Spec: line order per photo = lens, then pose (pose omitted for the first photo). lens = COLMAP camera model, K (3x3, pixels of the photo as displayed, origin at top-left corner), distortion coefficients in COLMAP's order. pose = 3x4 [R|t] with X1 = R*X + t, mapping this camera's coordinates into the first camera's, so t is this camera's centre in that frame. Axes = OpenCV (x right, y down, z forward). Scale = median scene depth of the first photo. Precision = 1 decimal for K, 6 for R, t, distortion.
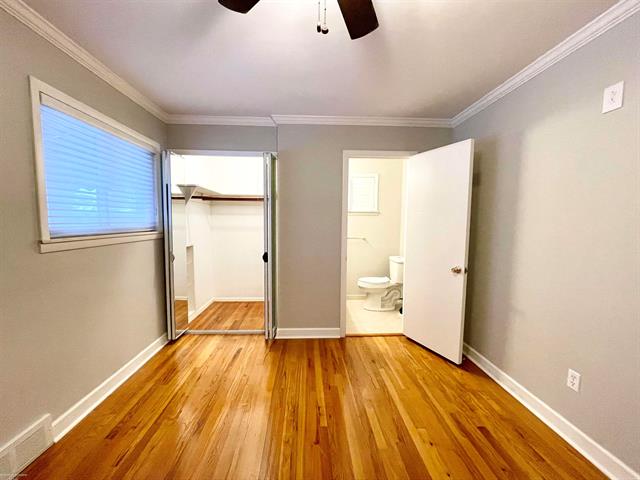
lens RADIAL K [[258.5, 0, 317.1], [0, 258.5, 240.5], [0, 0, 1]] dist [-0.000325, 0.000713]
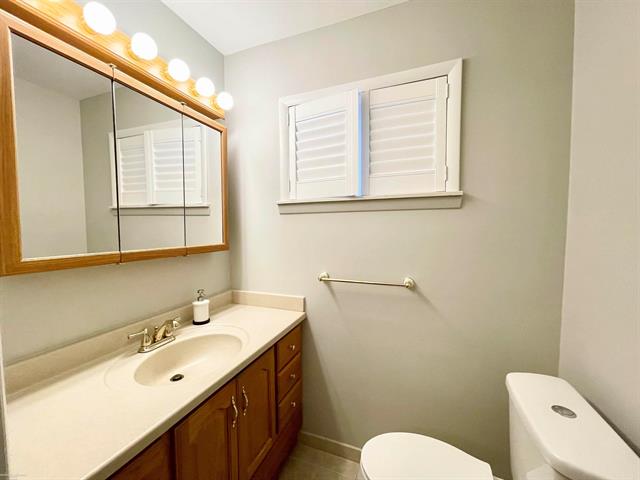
lens RADIAL K [[258.5, 0, 319.1], [0, 258.5, 242.9], [0, 0, 1]] dist [-0.000325, 0.000713]
pose [[0.915495, 0.006180, -0.402281, 0.317832], [-0.017164, 0.999572, -0.023704, -0.075794], [0.401963, 0.028606, 0.915209, 1.049680]]
